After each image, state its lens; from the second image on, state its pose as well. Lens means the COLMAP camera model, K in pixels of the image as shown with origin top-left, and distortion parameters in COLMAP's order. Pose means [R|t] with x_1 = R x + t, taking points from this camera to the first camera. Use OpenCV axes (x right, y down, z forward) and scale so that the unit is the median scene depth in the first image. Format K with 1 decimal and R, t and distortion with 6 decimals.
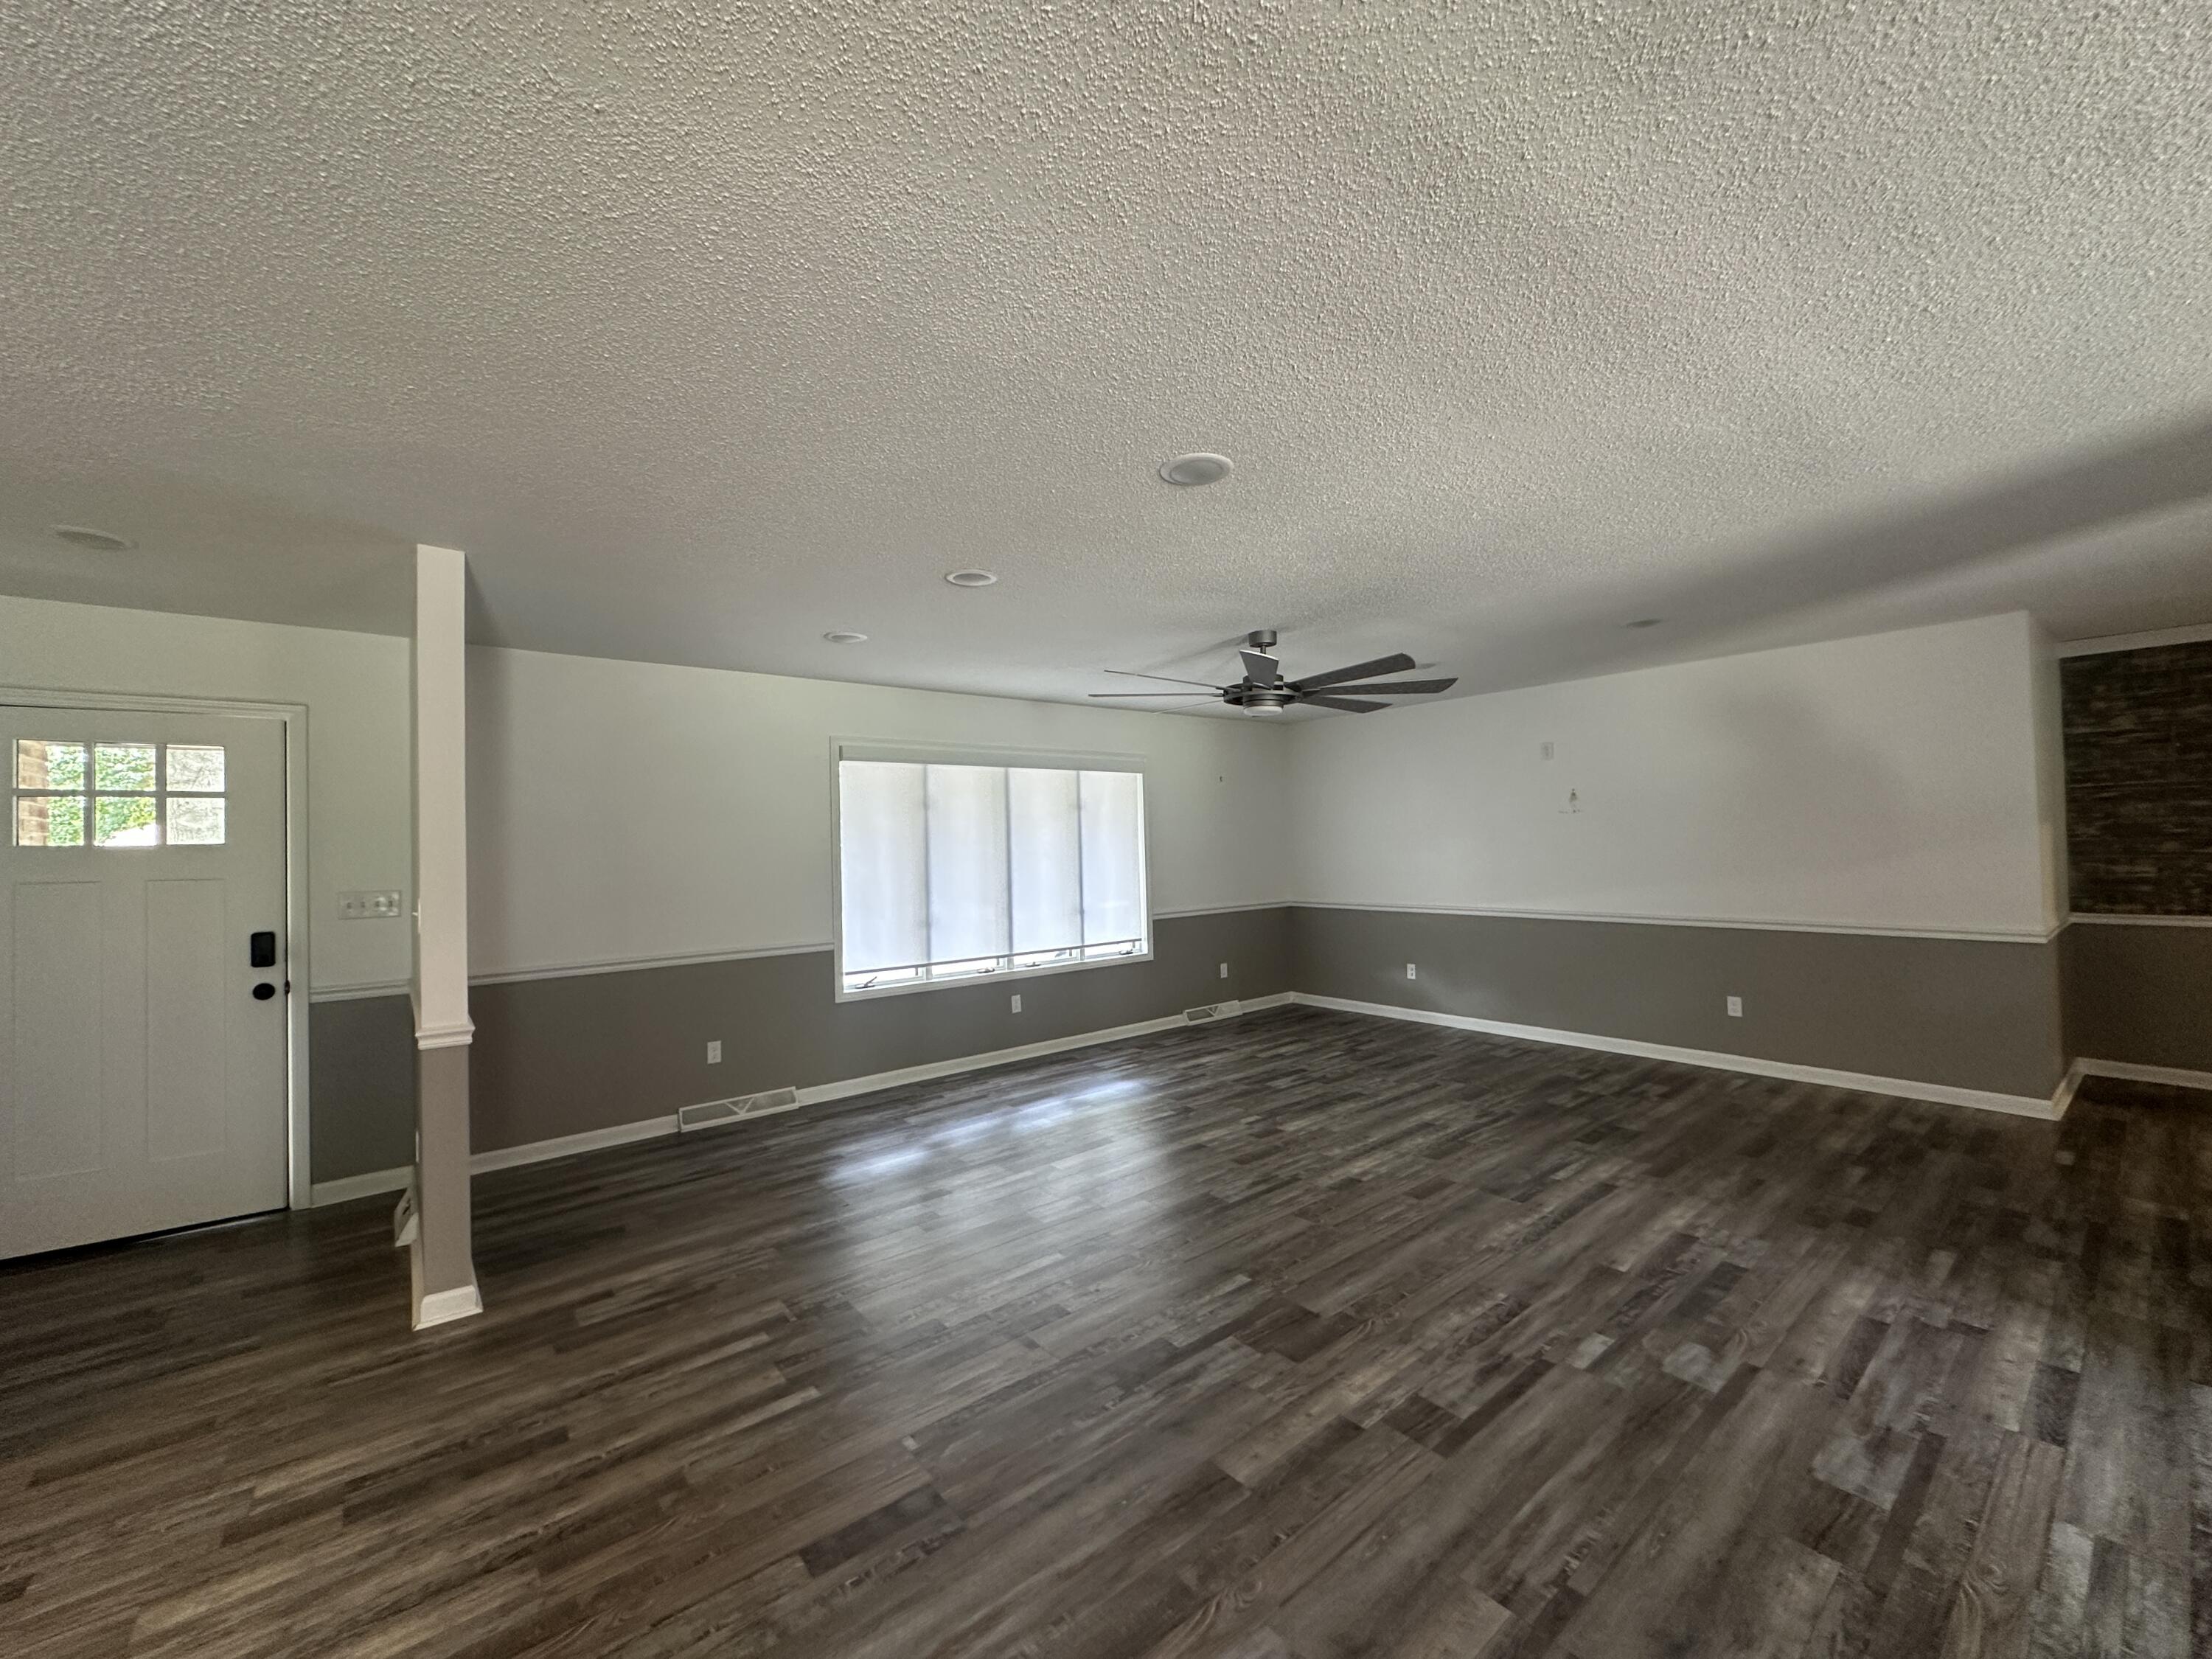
lens RADIAL K [[884.7, 0, 1117.1], [0, 884.7, 829.2], [0, 0, 1]] dist [0.000244, 0.000595]
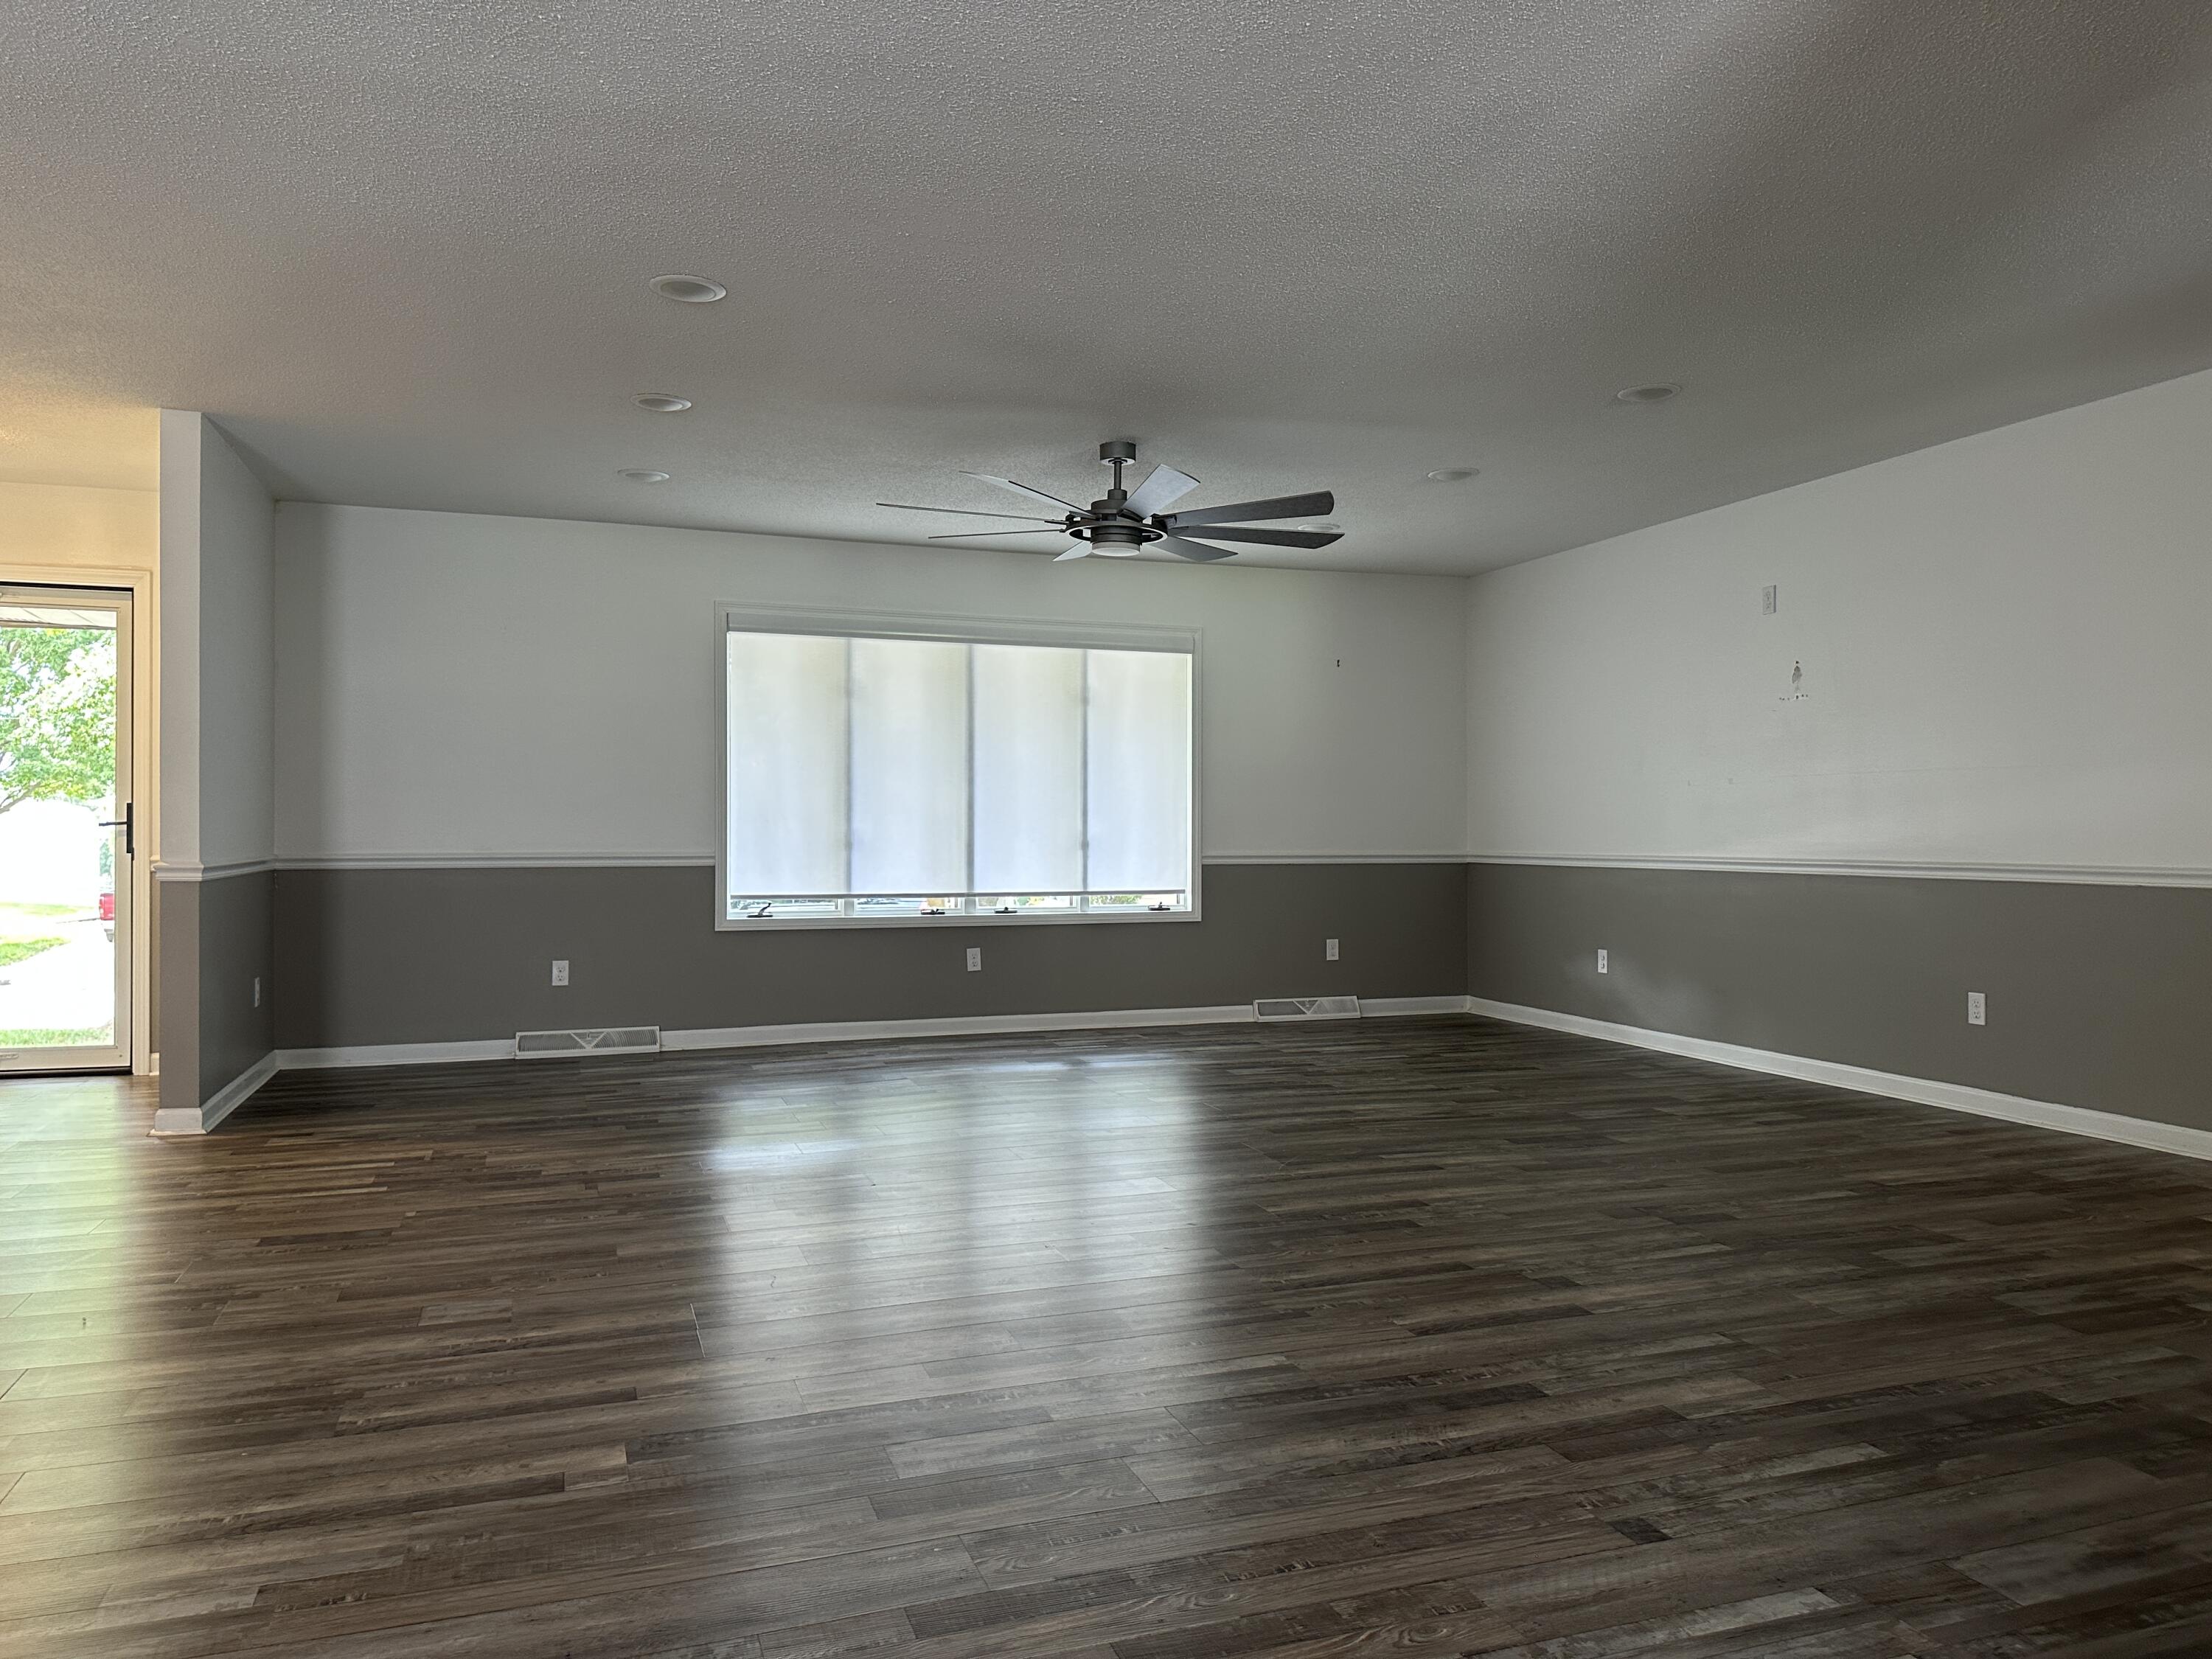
lens RADIAL K [[1550.9, 0, 1141.0], [0, 1550.9, 815.6], [0, 0, 1]] dist [0.054720, -0.052014]
pose [[0.943091, 0.020869, -0.331879, 0.688471], [-0.018911, 0.999779, 0.009128, 0.093297], [0.331996, -0.002332, 0.943278, -0.280972]]
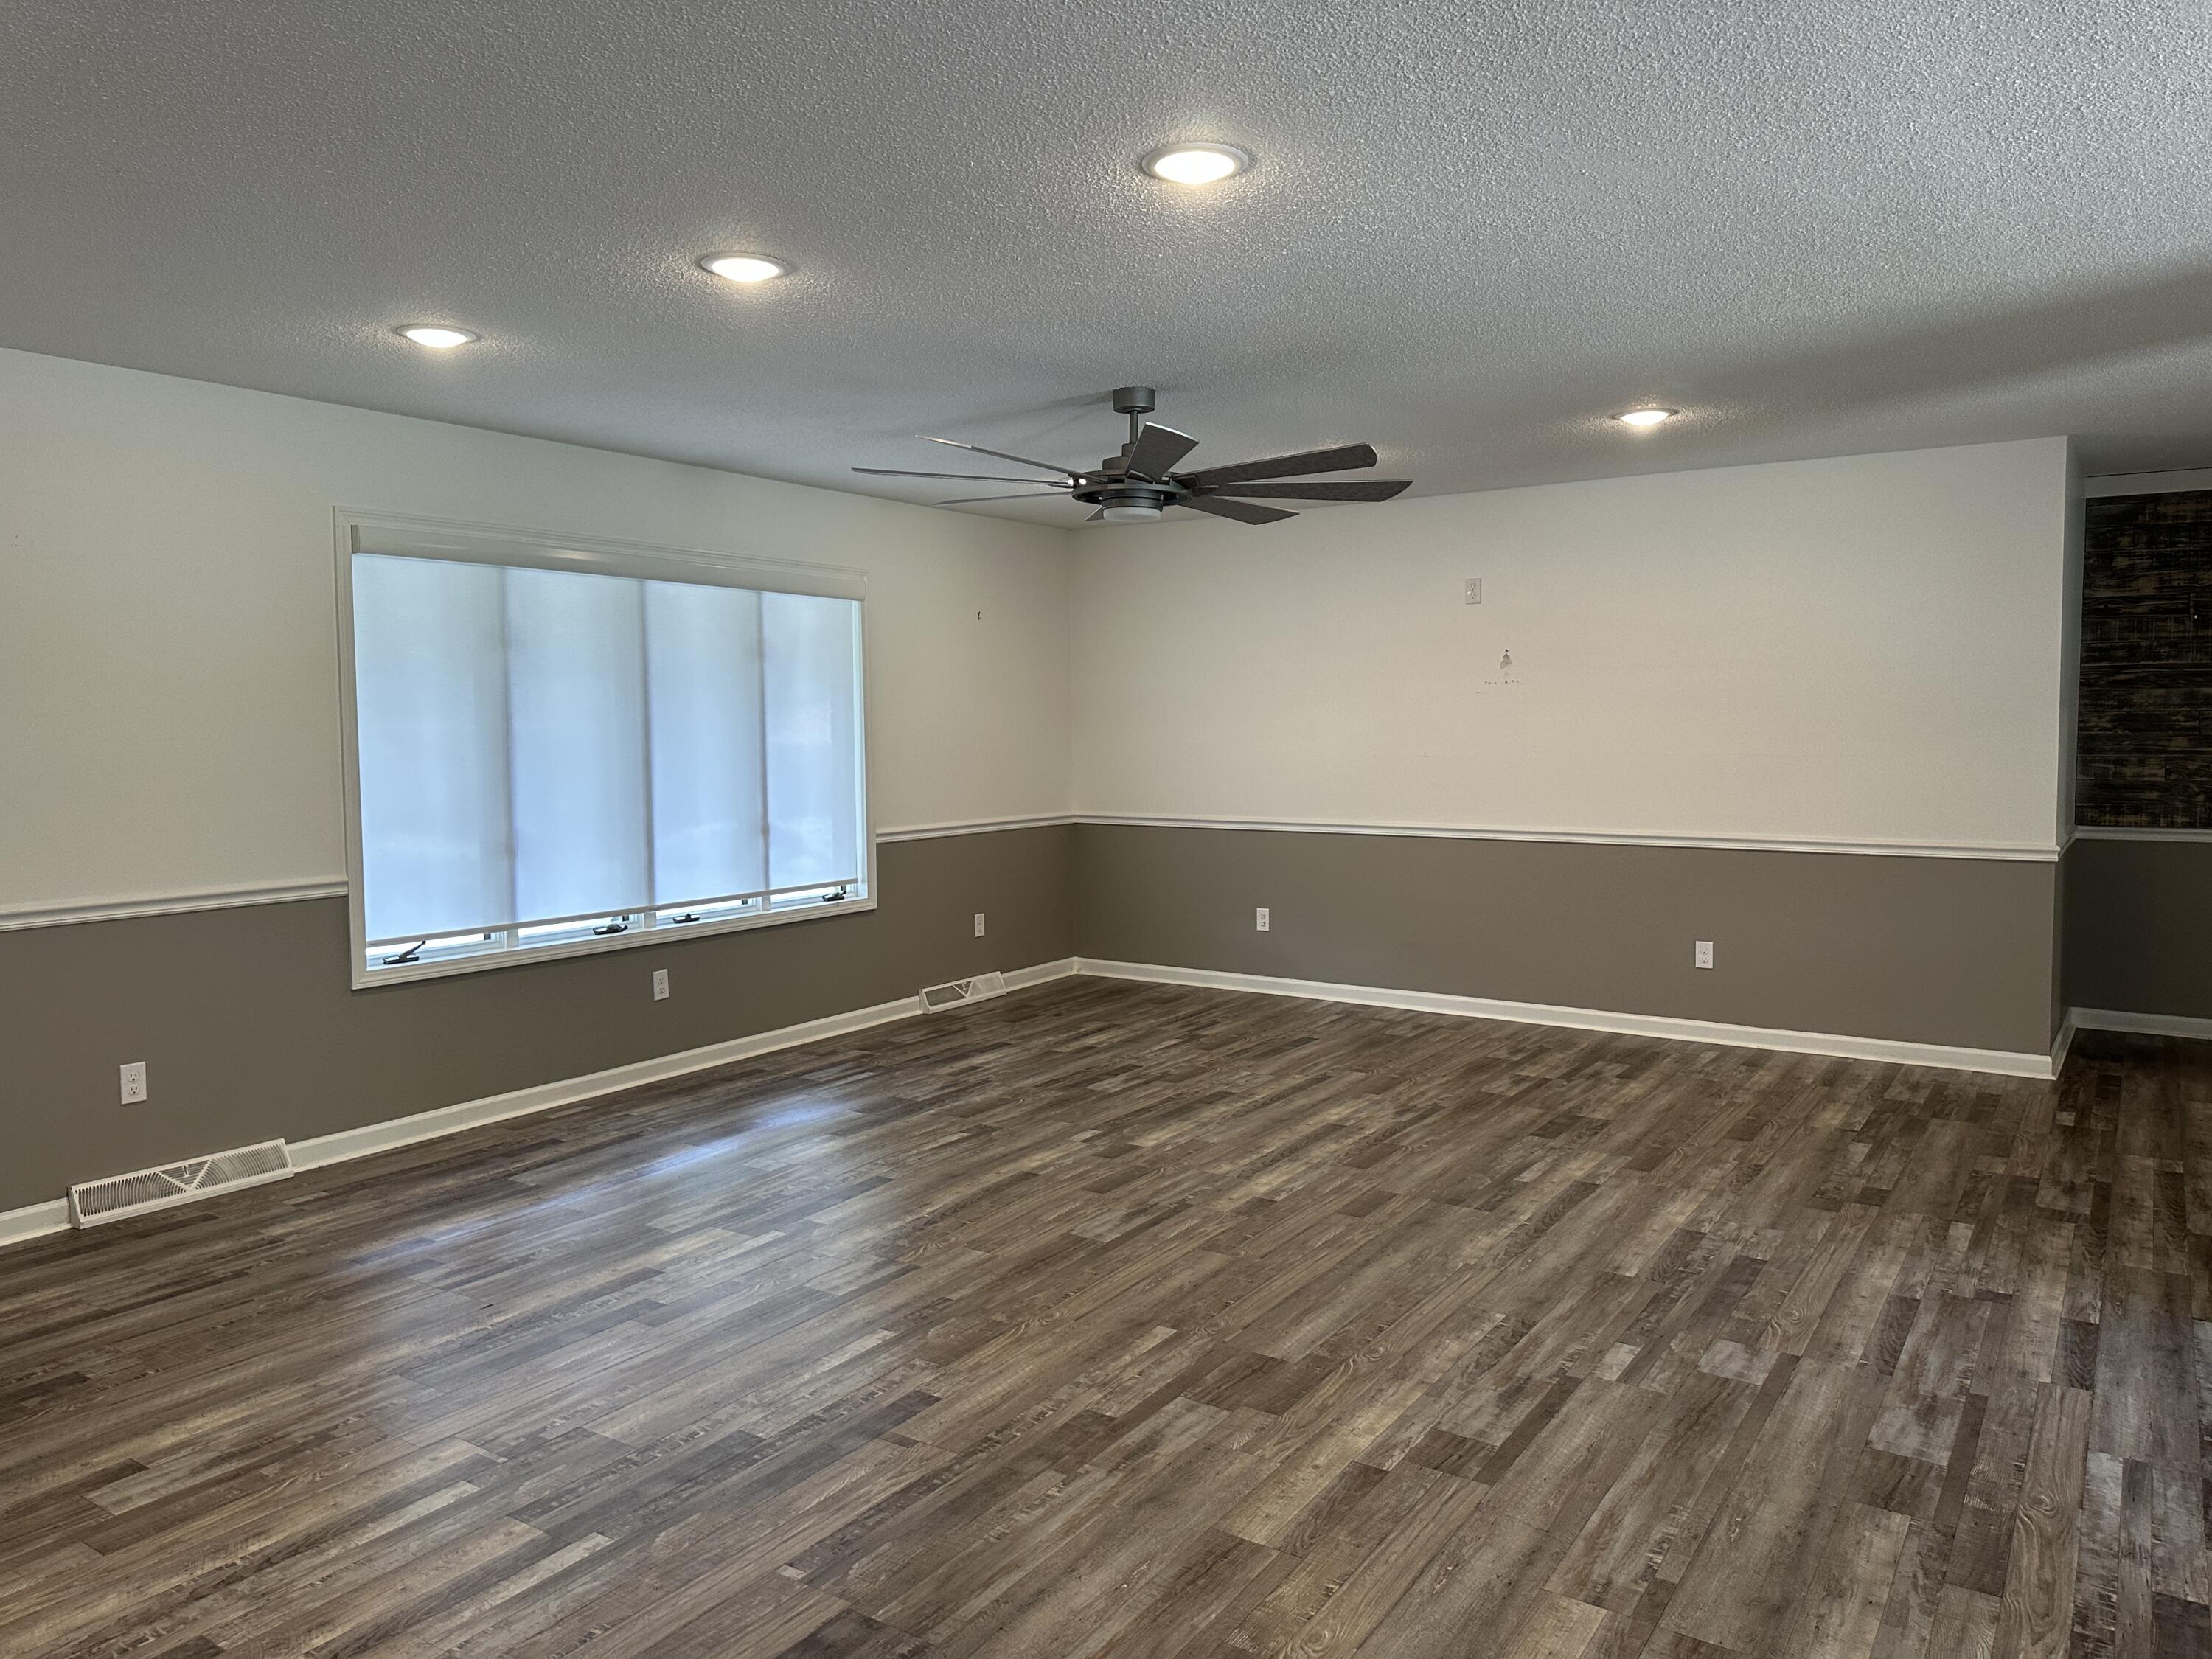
lens RADIAL K [[1550.9, 0, 1124.1], [0, 1550.9, 819.8], [0, 0, 1]] dist [0.054720, -0.052014]
pose [[0.955341, 0.000064, 0.295506, -0.192469], [-0.022784, 0.997039, 0.073443, 0.006767], [-0.294626, -0.076896, 0.952514, -0.109102]]
